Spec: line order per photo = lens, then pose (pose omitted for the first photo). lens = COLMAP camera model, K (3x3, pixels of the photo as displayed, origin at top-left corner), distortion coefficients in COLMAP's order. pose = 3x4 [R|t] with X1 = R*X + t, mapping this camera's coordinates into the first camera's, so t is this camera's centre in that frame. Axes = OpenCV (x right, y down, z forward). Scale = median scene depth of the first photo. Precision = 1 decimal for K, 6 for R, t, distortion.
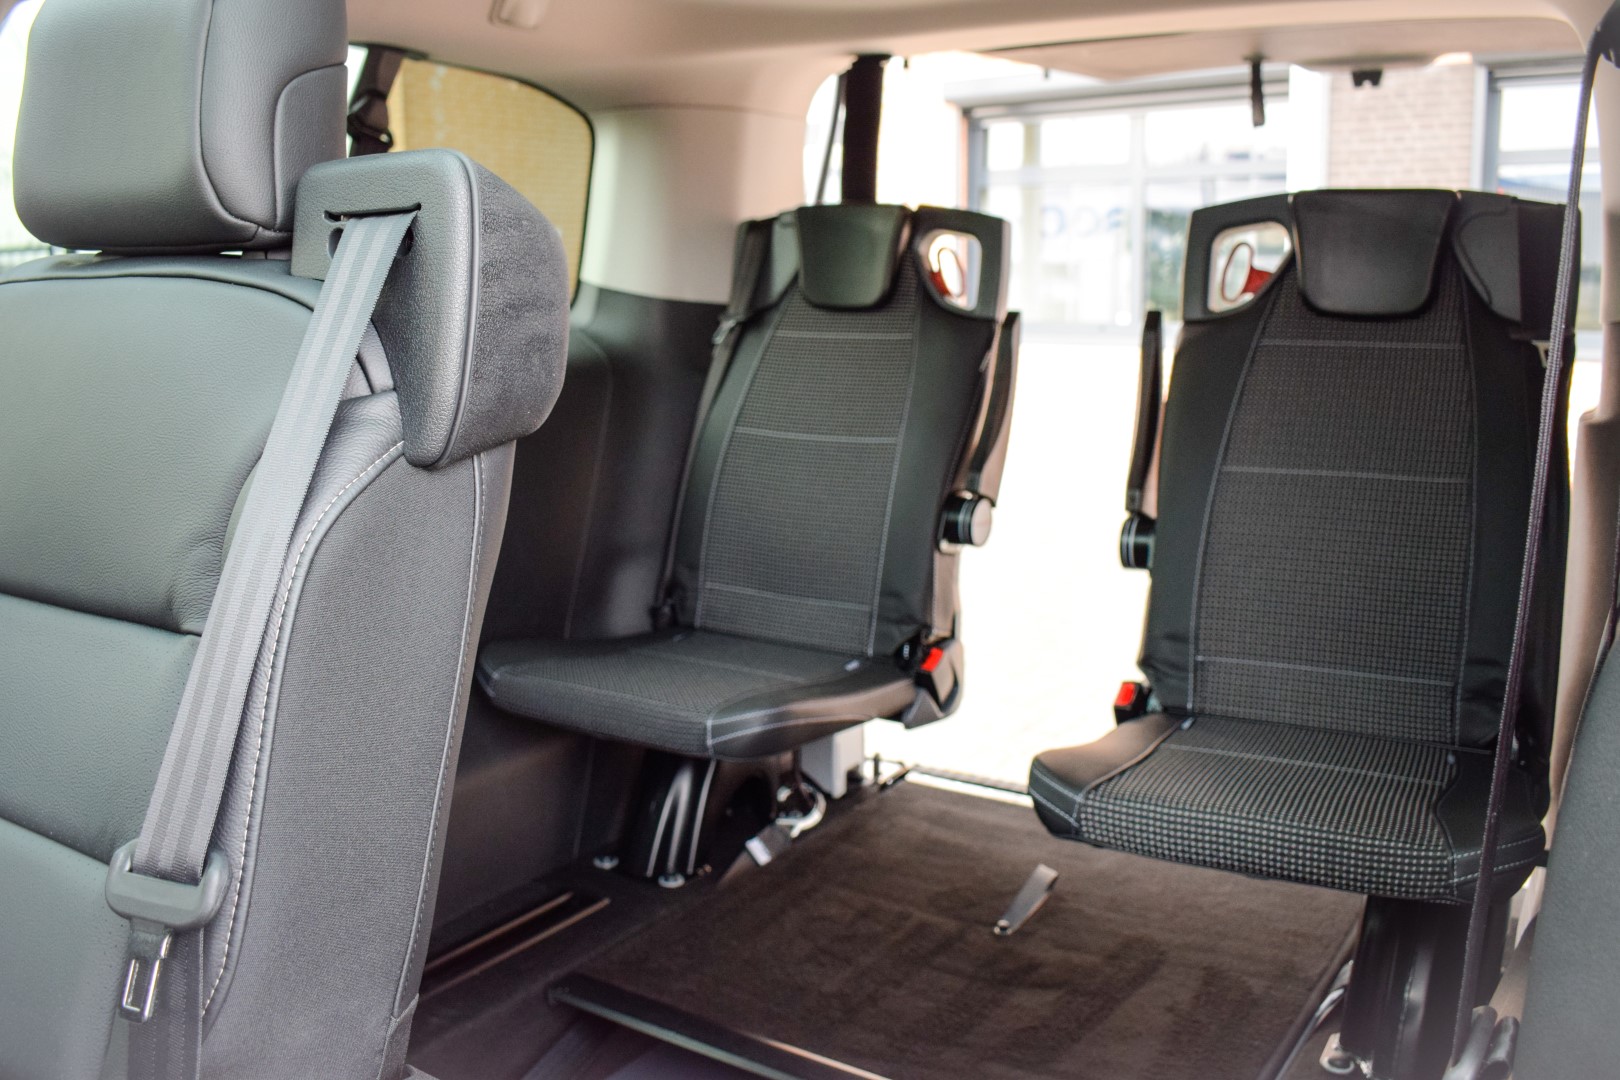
lens RADIAL K [[1446.1, 0, 815.3], [0, 1446.1, 535.2], [0, 0, 1]] dist [-0.102334, 0.000092]
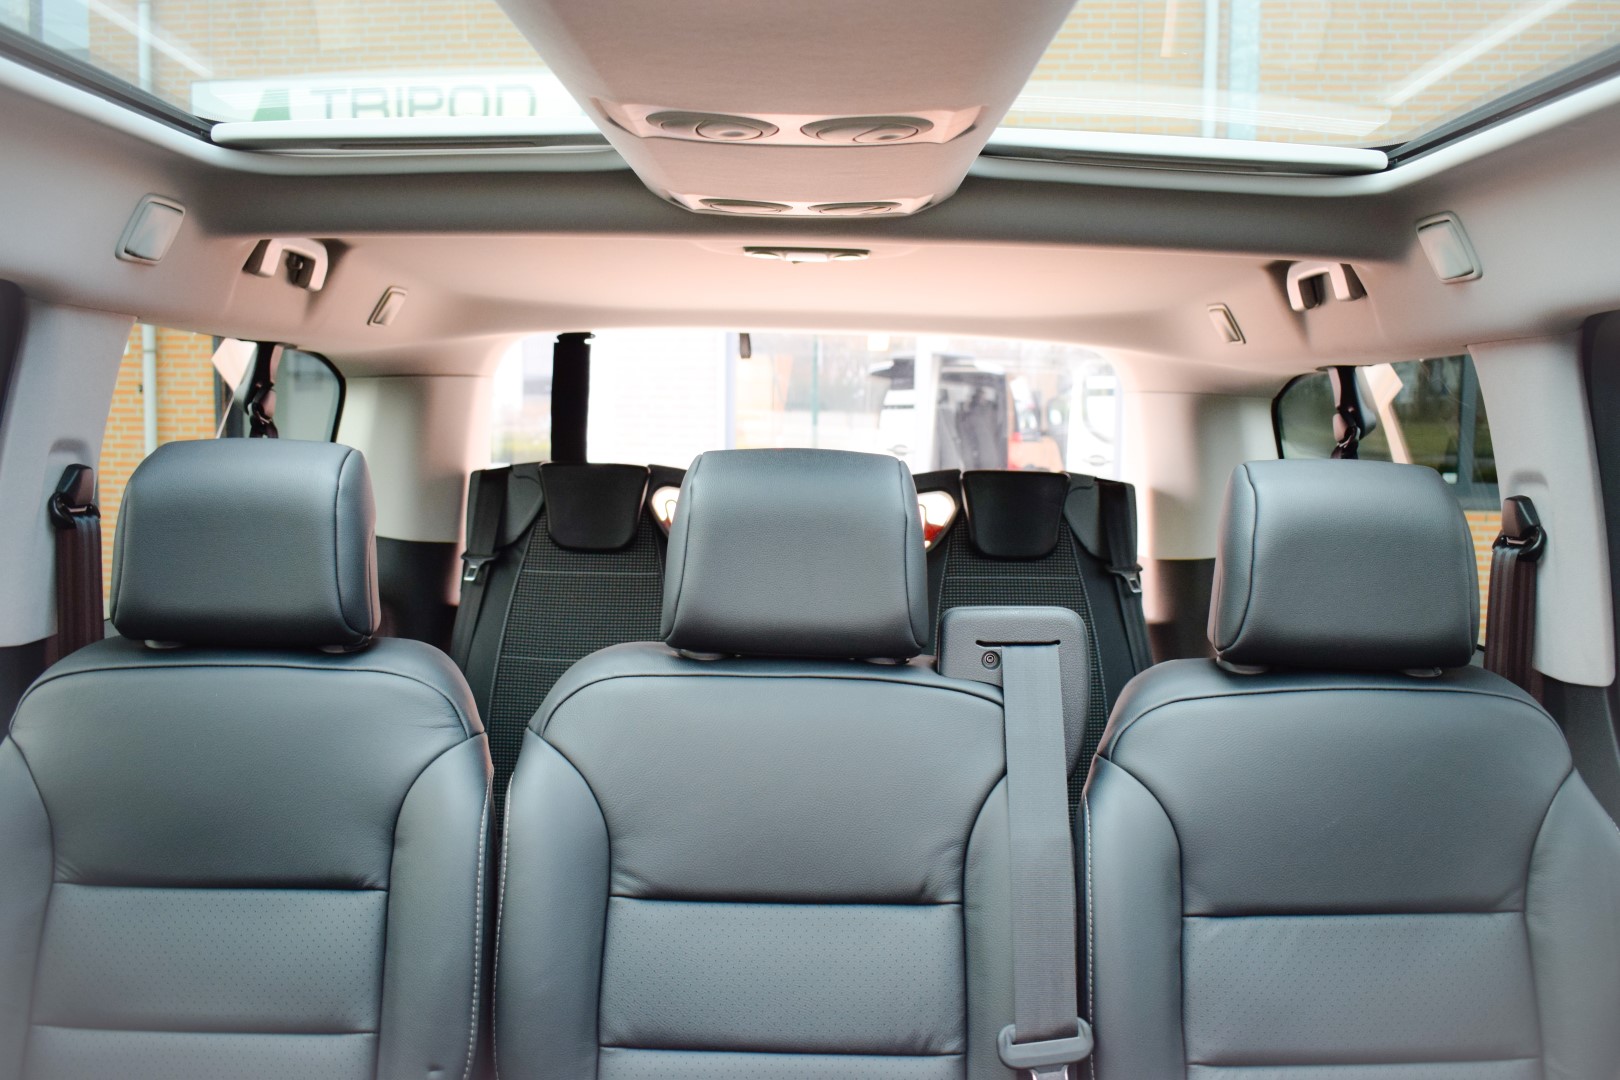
lens RADIAL K [[1446.1, 0, 815.3], [0, 1446.1, 535.2], [0, 0, 1]] dist [-0.102334, 0.000092]
pose [[0.841130, -0.034709, 0.539718, -0.509637], [0.075556, 0.995694, -0.053718, -0.097456], [-0.535530, 0.085963, 0.840130, -0.128155]]
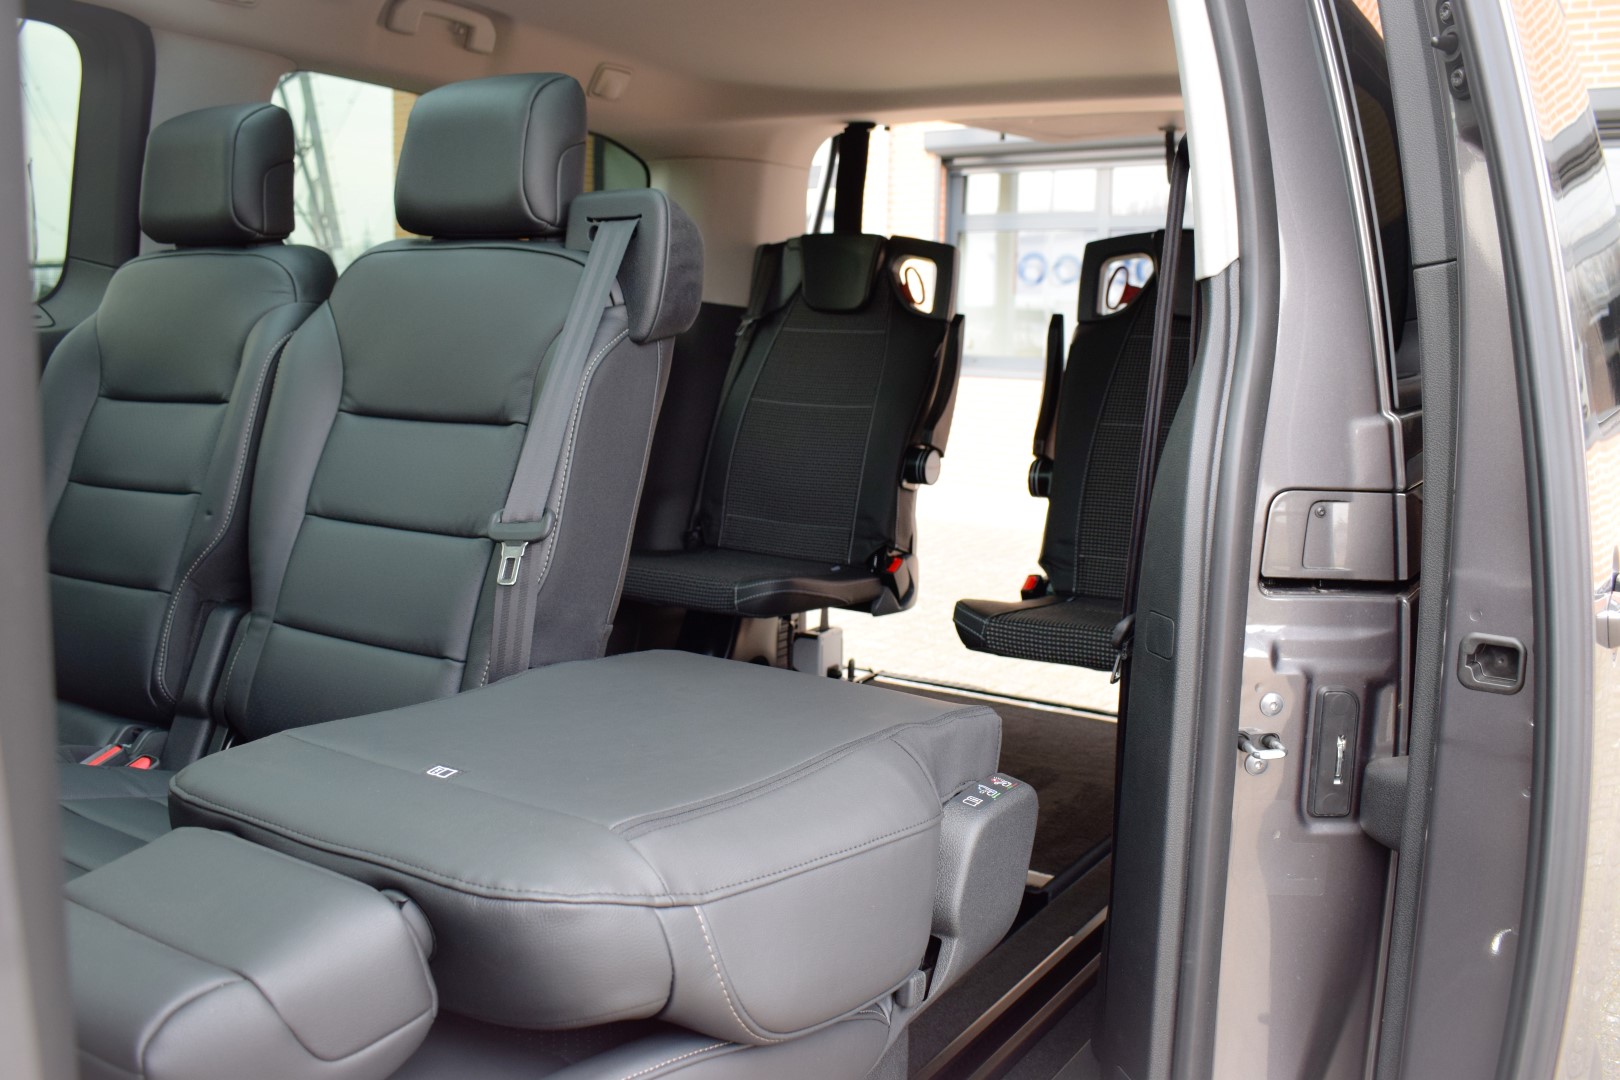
lens RADIAL K [[1446.1, 0, 815.3], [0, 1446.1, 535.2], [0, 0, 1]] dist [-0.102334, 0.000092]
pose [[0.999592, 0.024305, 0.014990, -0.014685], [-0.023880, 0.999325, -0.027926, 0.096066], [-0.015658, 0.027556, 0.999498, -0.363185]]
